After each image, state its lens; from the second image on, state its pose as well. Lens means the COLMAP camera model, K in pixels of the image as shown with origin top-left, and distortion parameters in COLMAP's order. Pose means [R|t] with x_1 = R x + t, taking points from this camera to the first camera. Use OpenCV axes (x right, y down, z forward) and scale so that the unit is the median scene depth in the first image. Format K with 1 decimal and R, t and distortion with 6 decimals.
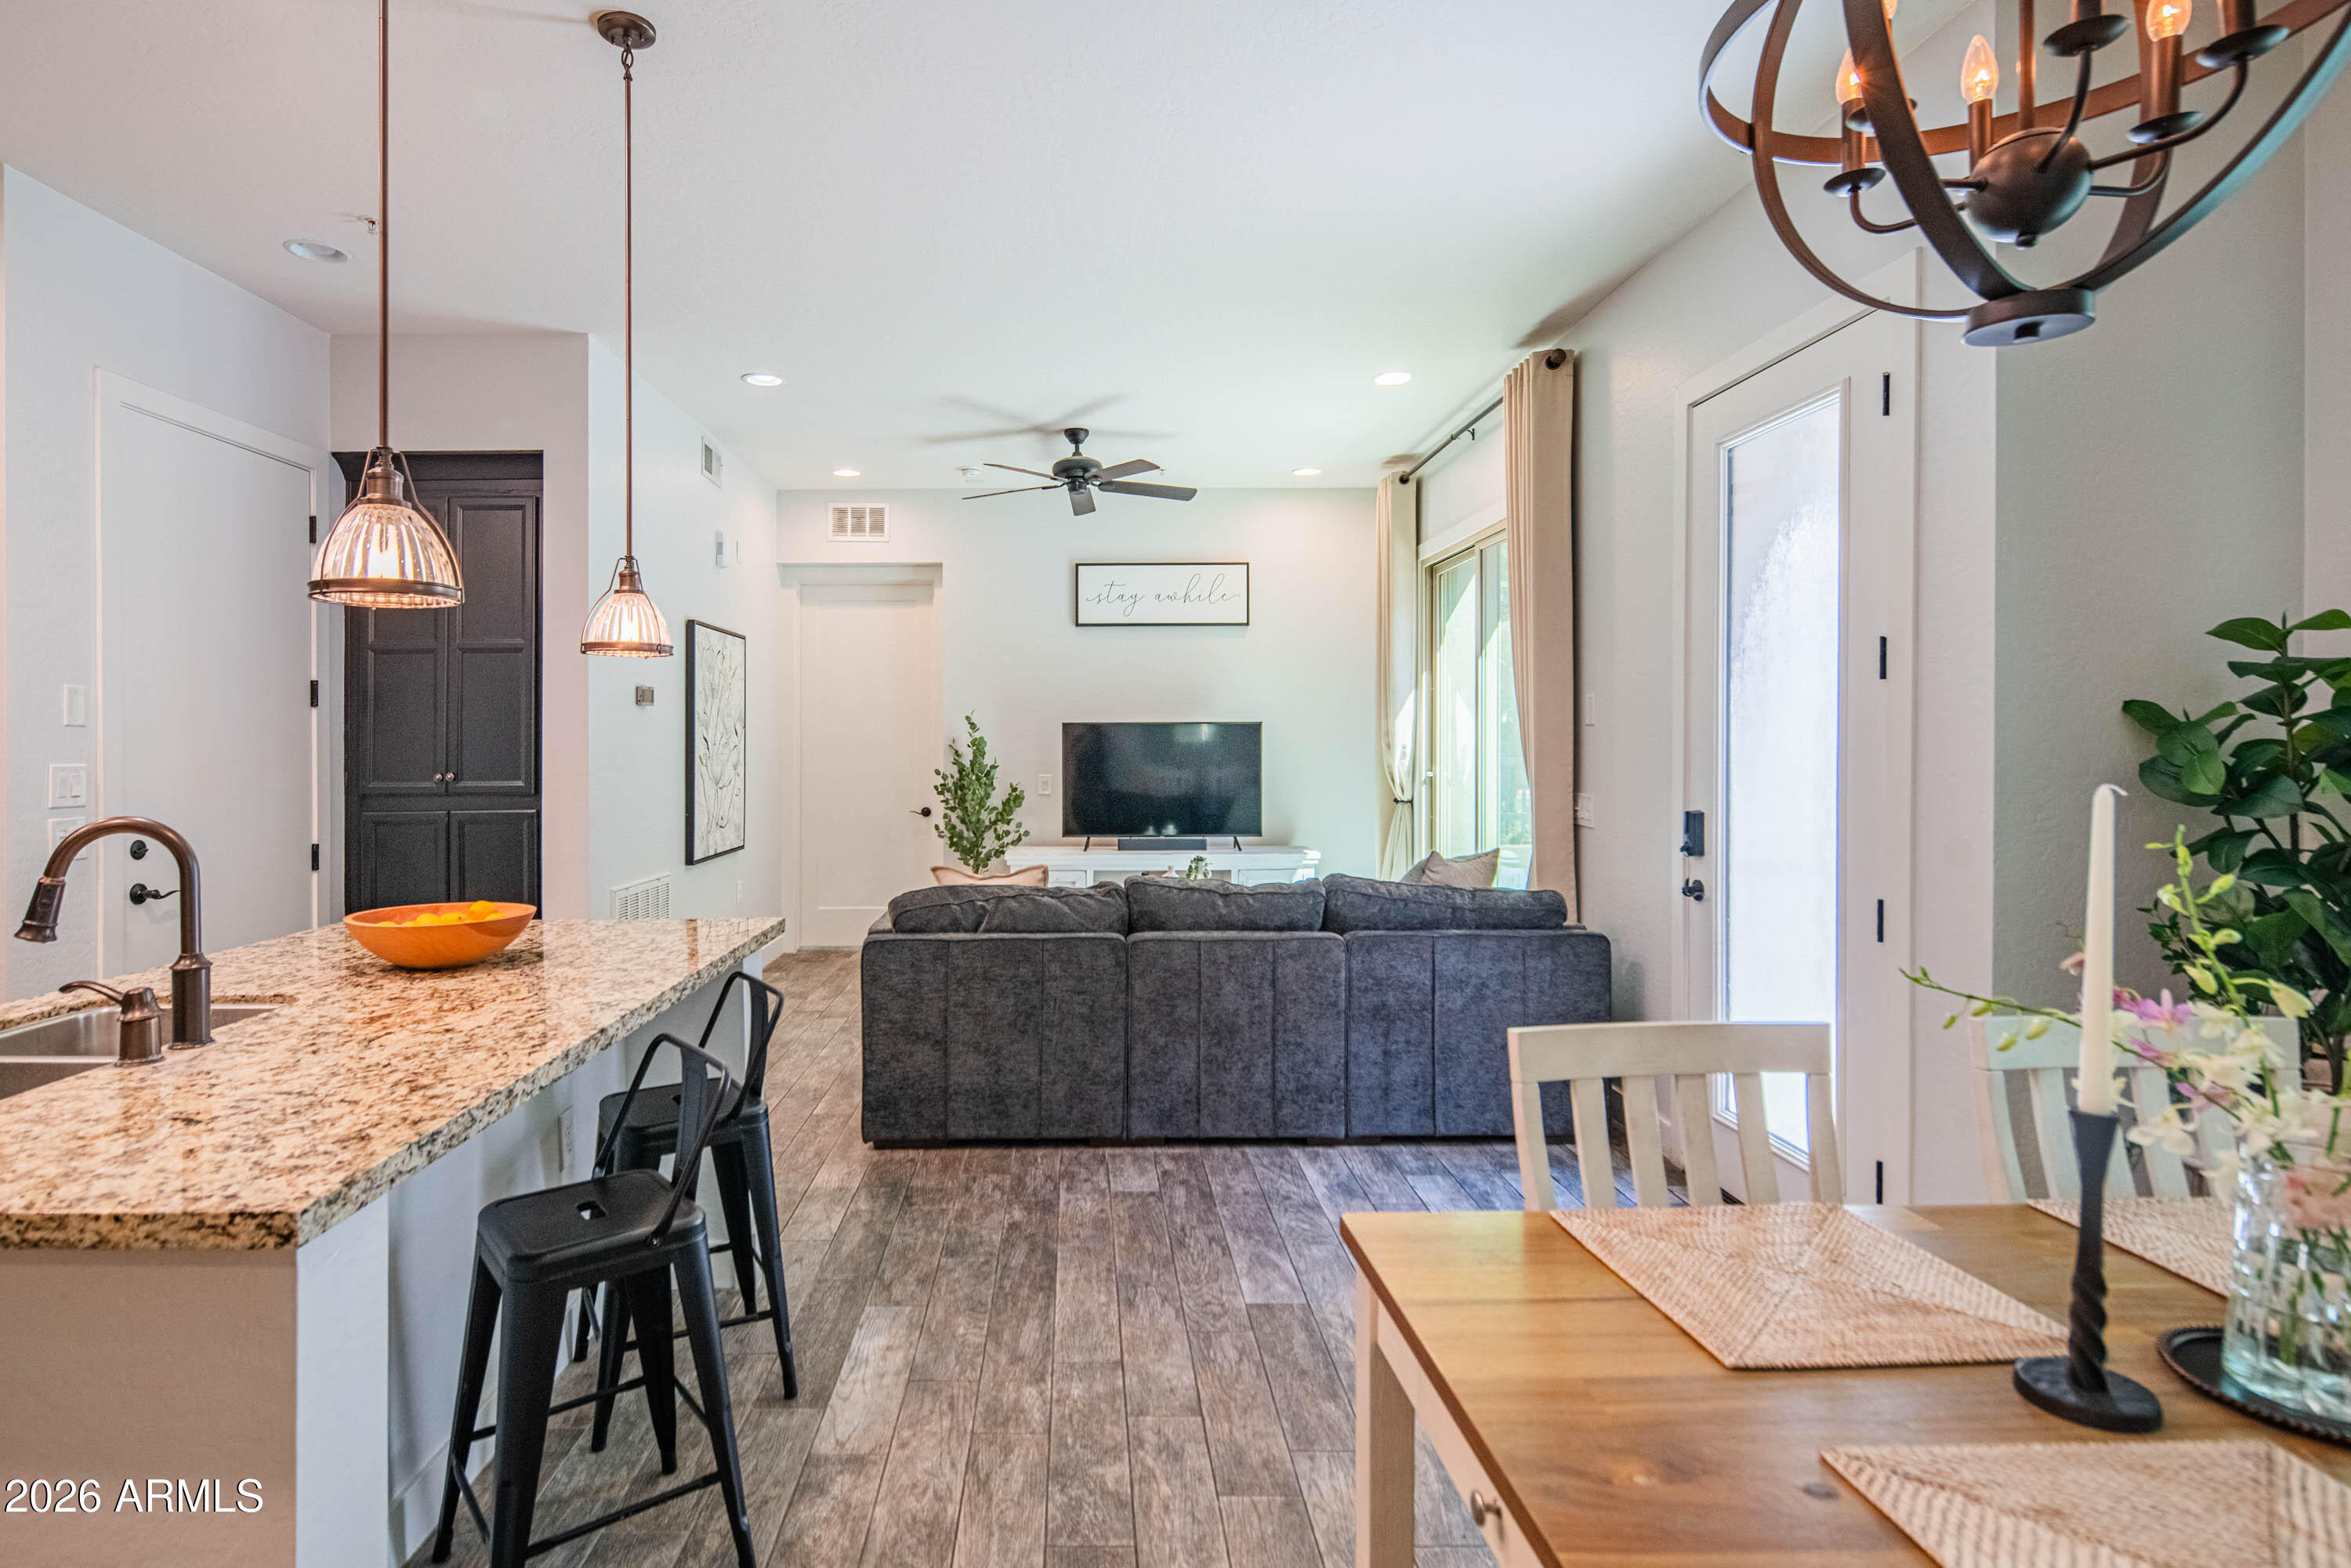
lens RADIAL K [[1187.0, 0, 1095.2], [0, 1187.0, 748.9], [0, 0, 1]] dist [-0.003821, -0.000463]
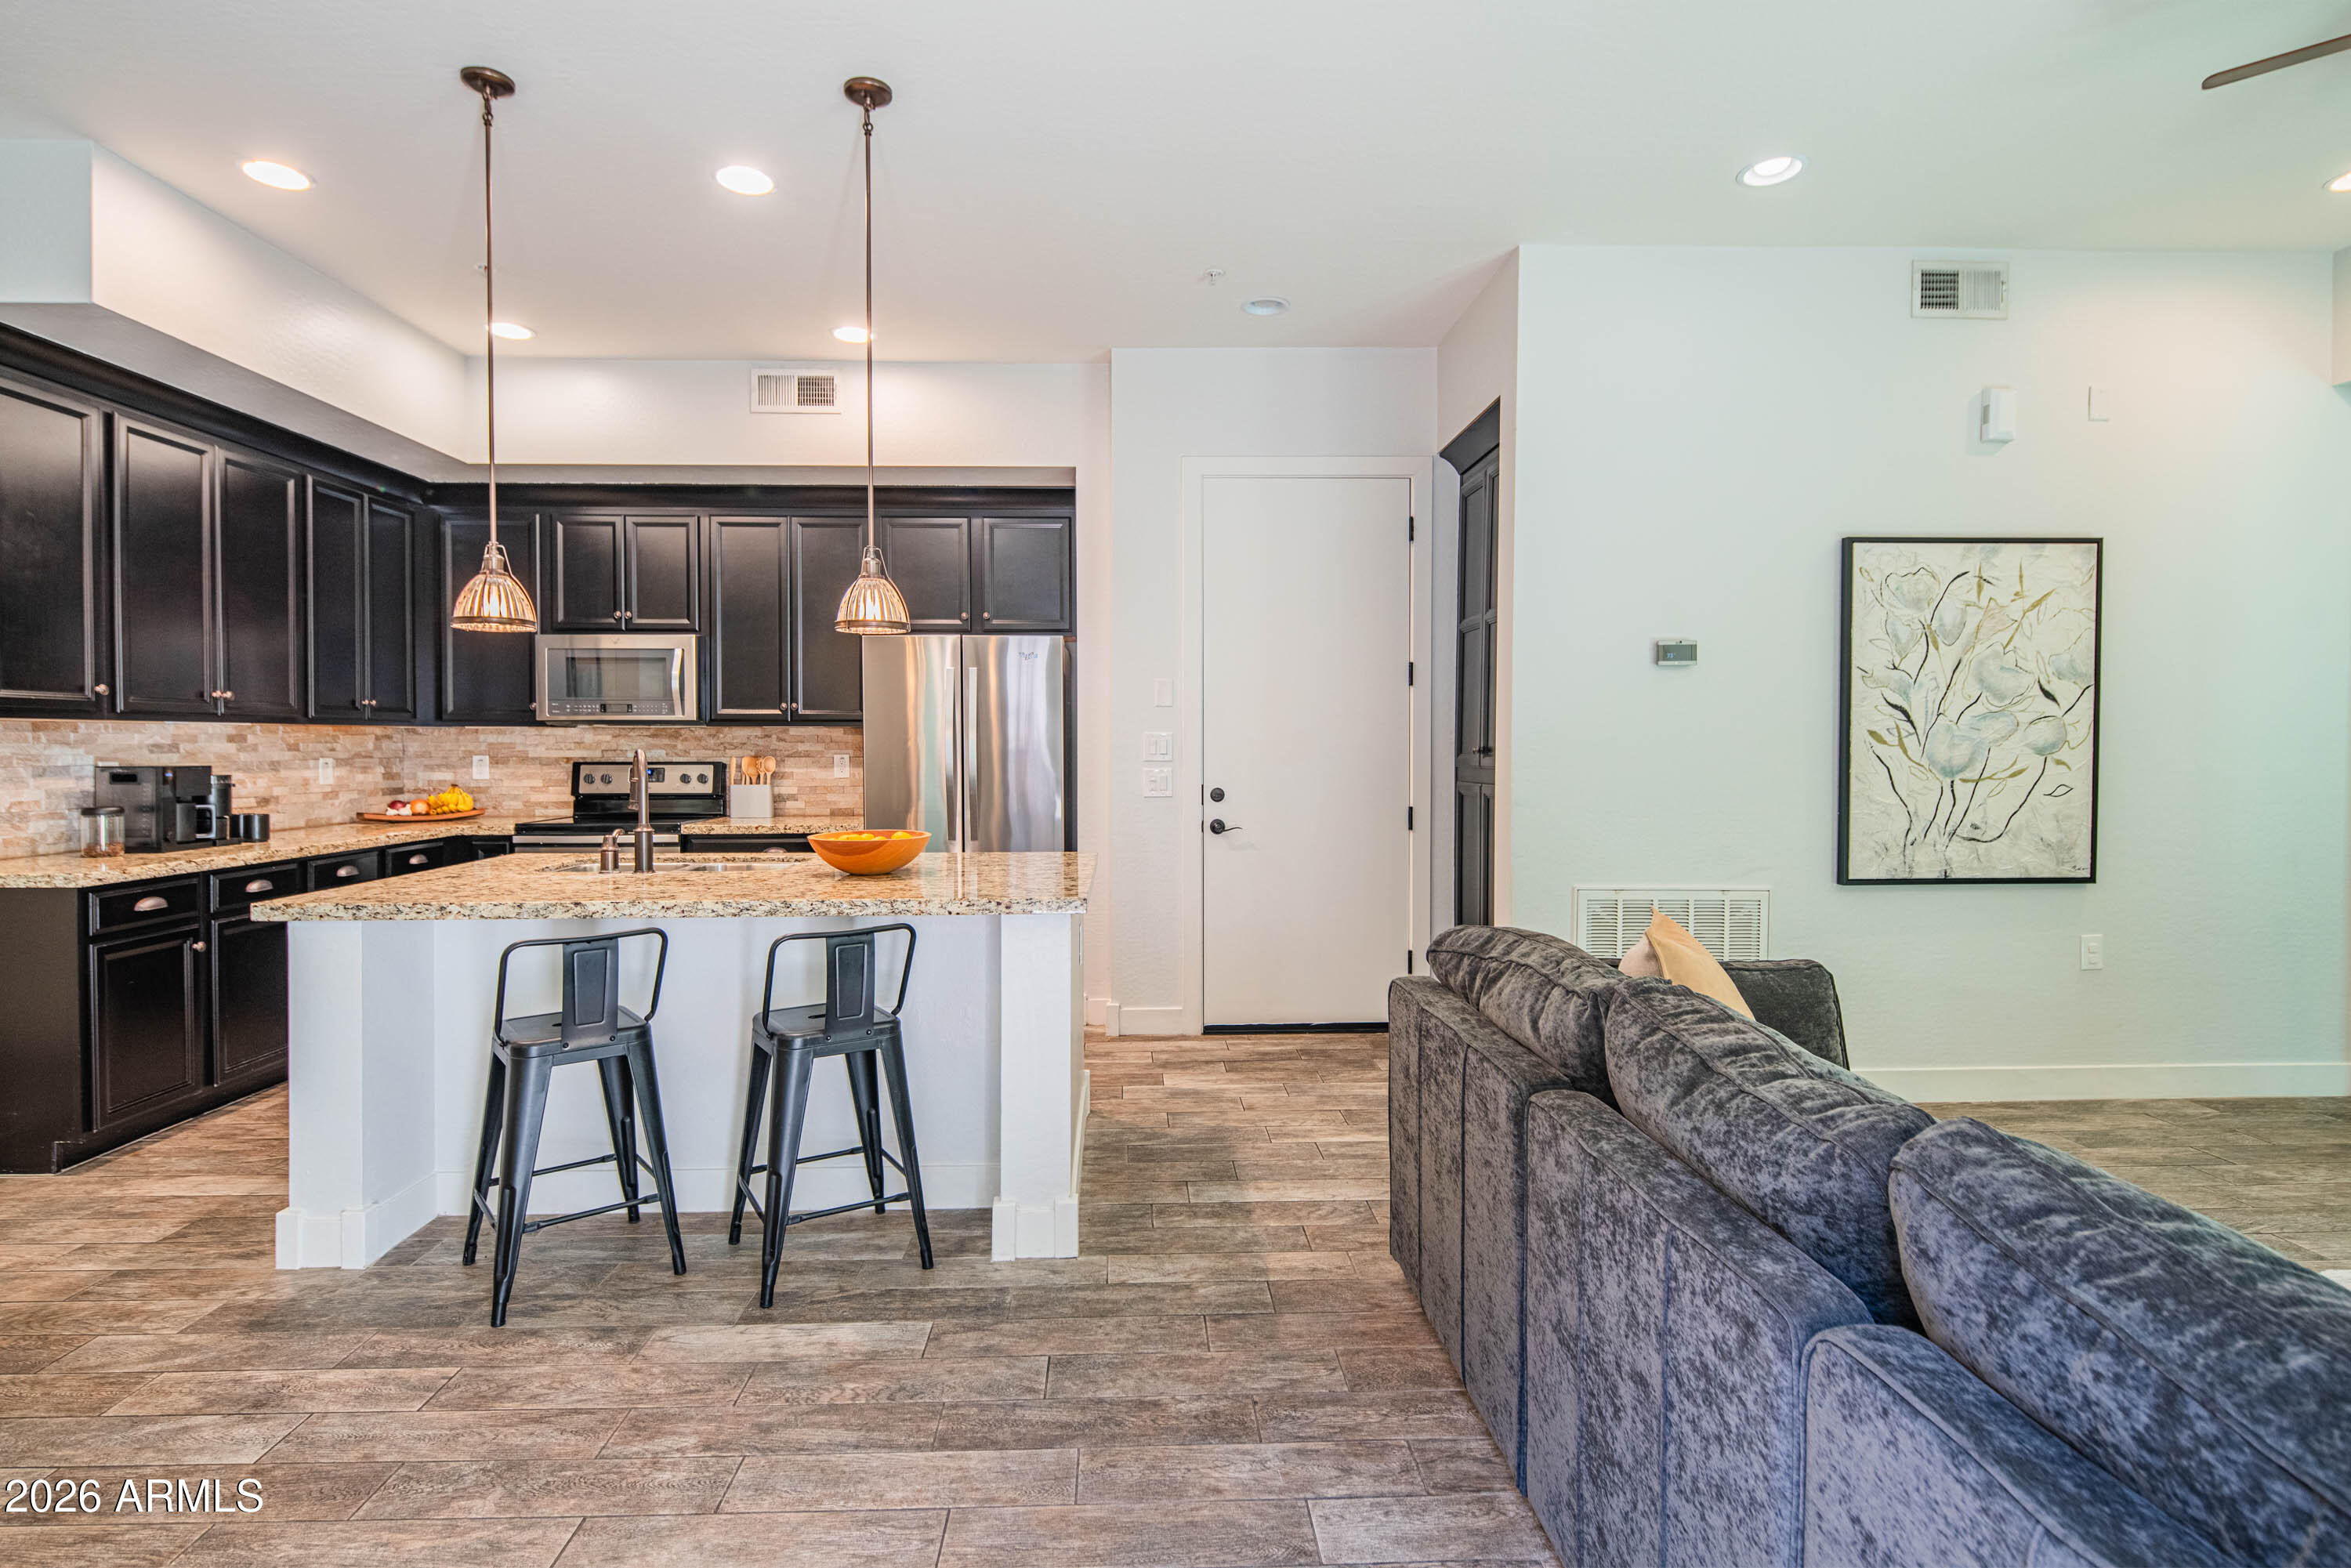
lens RADIAL K [[1148.0, 0, 1159.7], [0, 1148.0, 762.6], [0, 0, 1]] dist [0.006349, -0.005842]
pose [[0.013897, 0.023048, -0.999638, 0.522367], [-0.004168, 0.999727, 0.022992, 0.016391], [0.999895, 0.003847, 0.013989, 0.892551]]
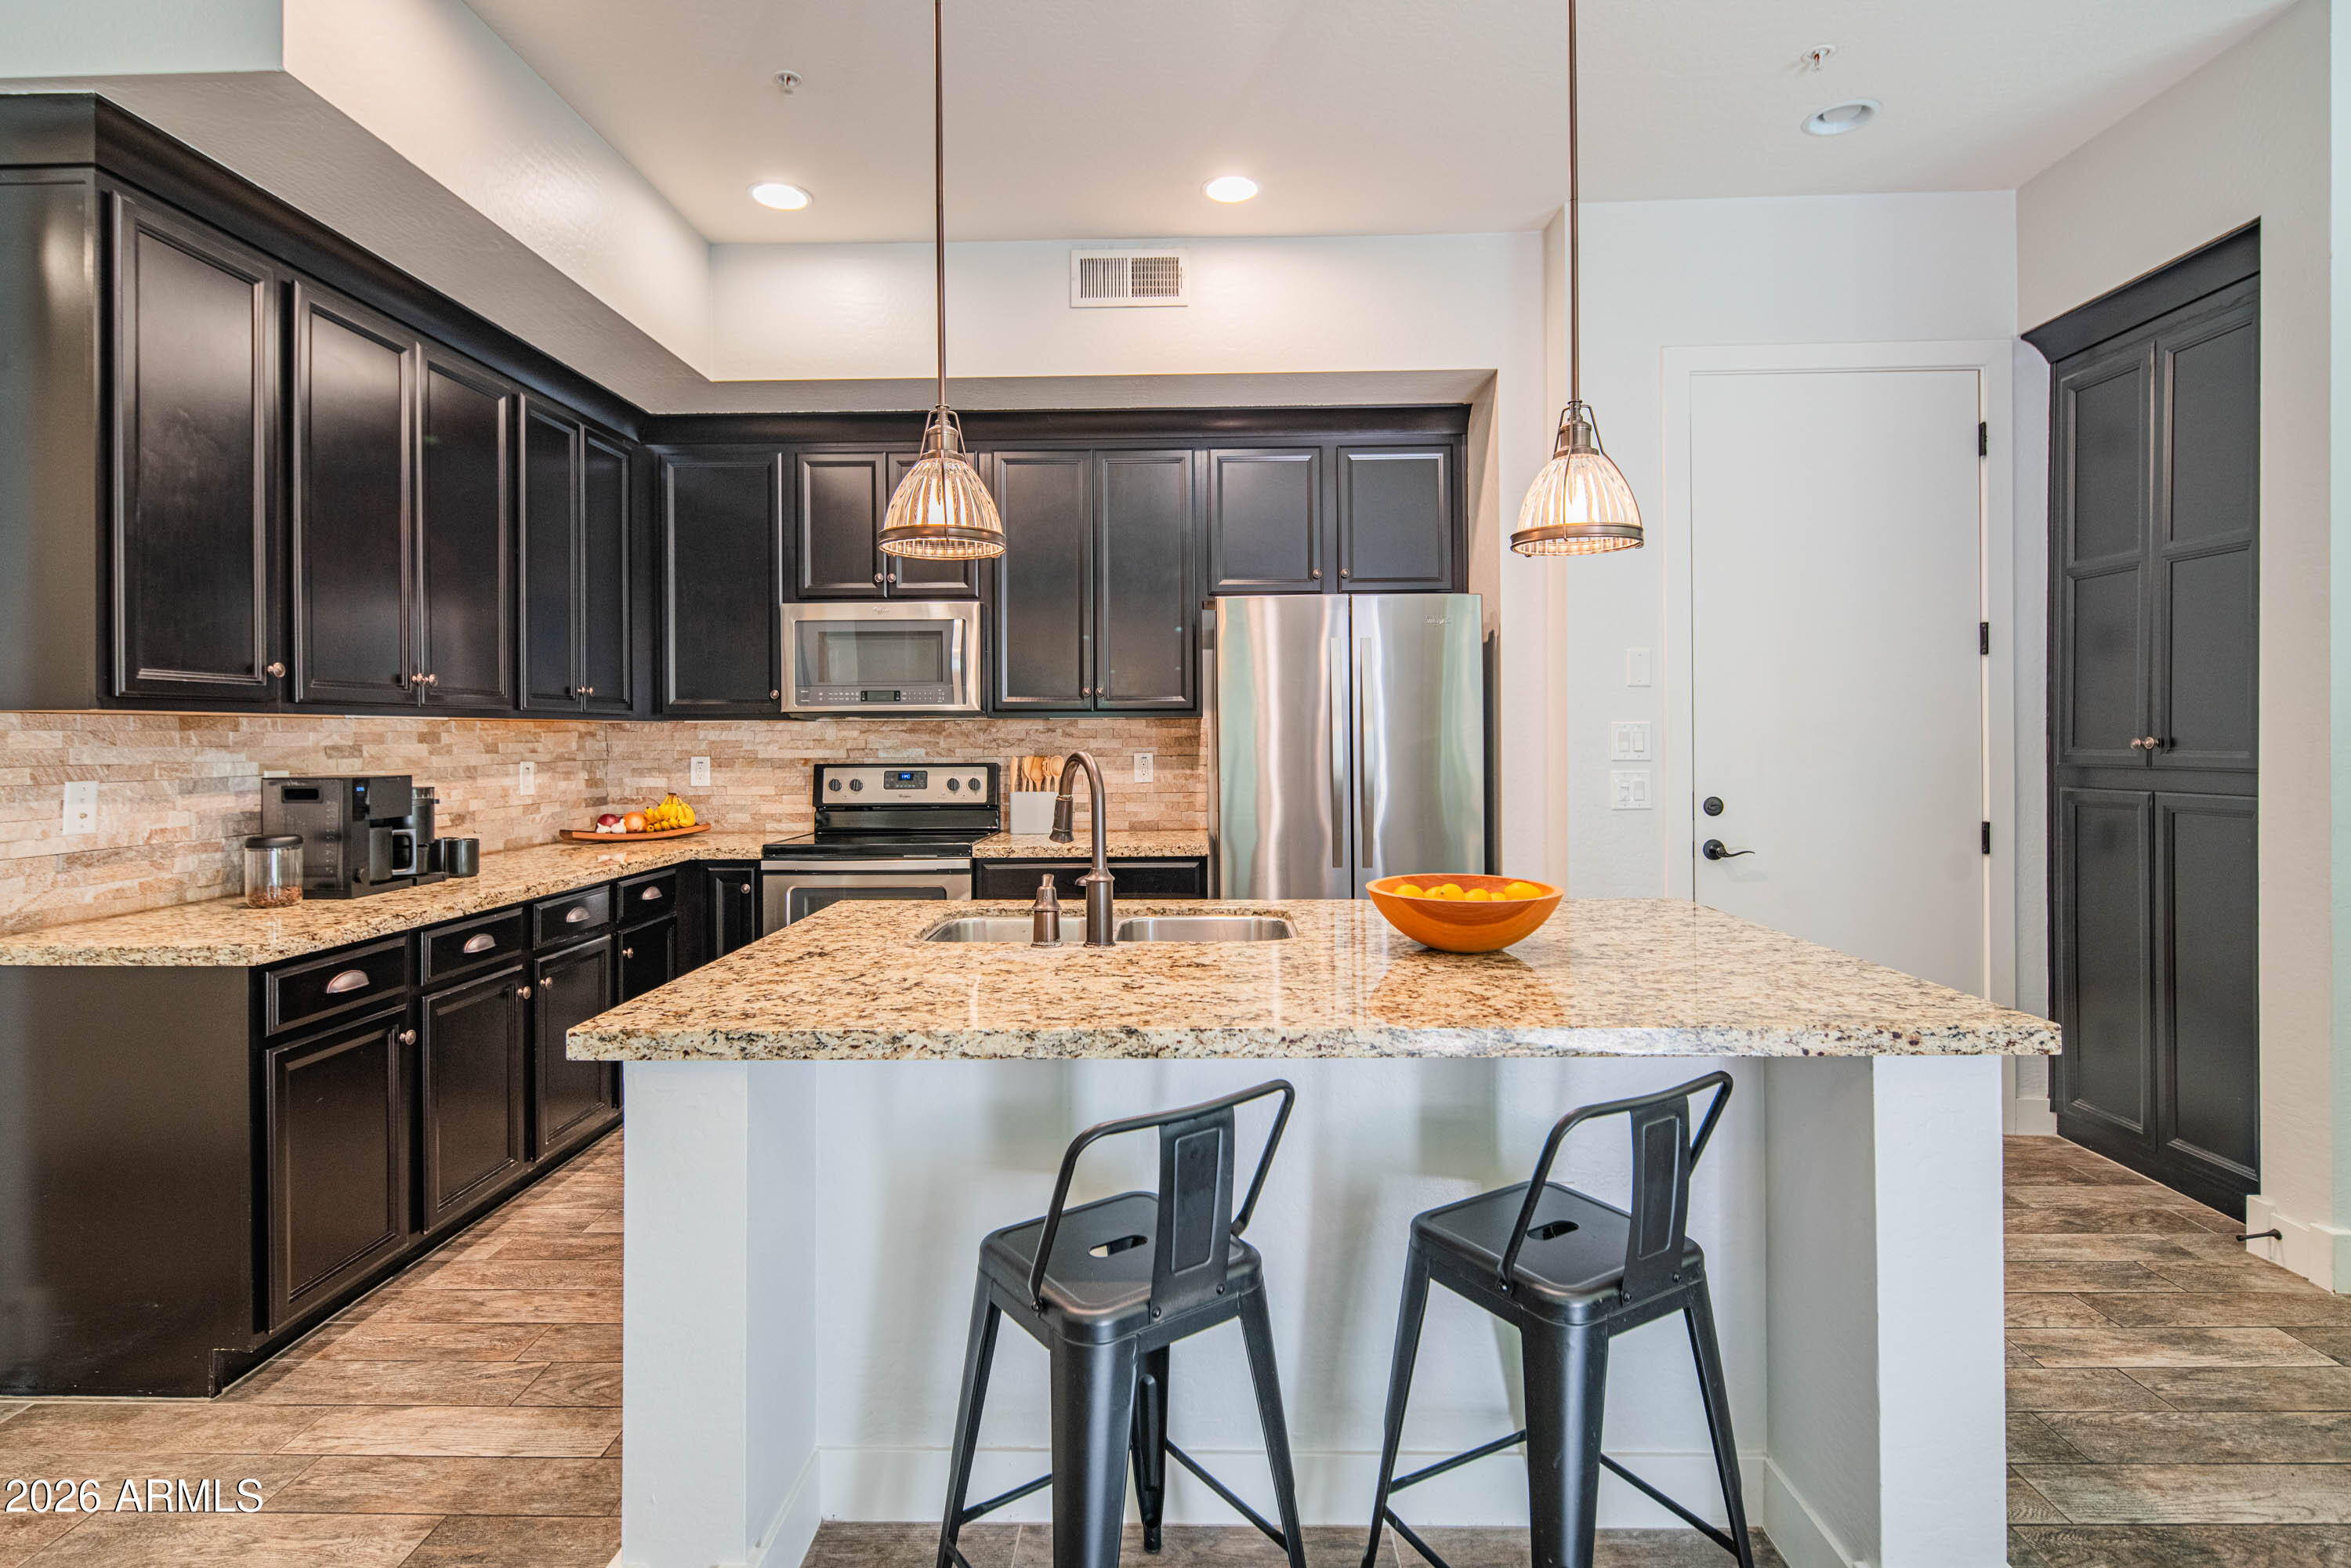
lens RADIAL K [[1148.6, 0, 1171.3], [0, 1148.6, 736.5], [0, 0, 1]] dist [0.002569, -0.002287]
pose [[-0.037029, 0.007055, -0.999289, 0.190643], [0.002183, 0.999973, 0.006979, 0.016724], [0.999312, -0.001923, -0.037043, 0.558285]]
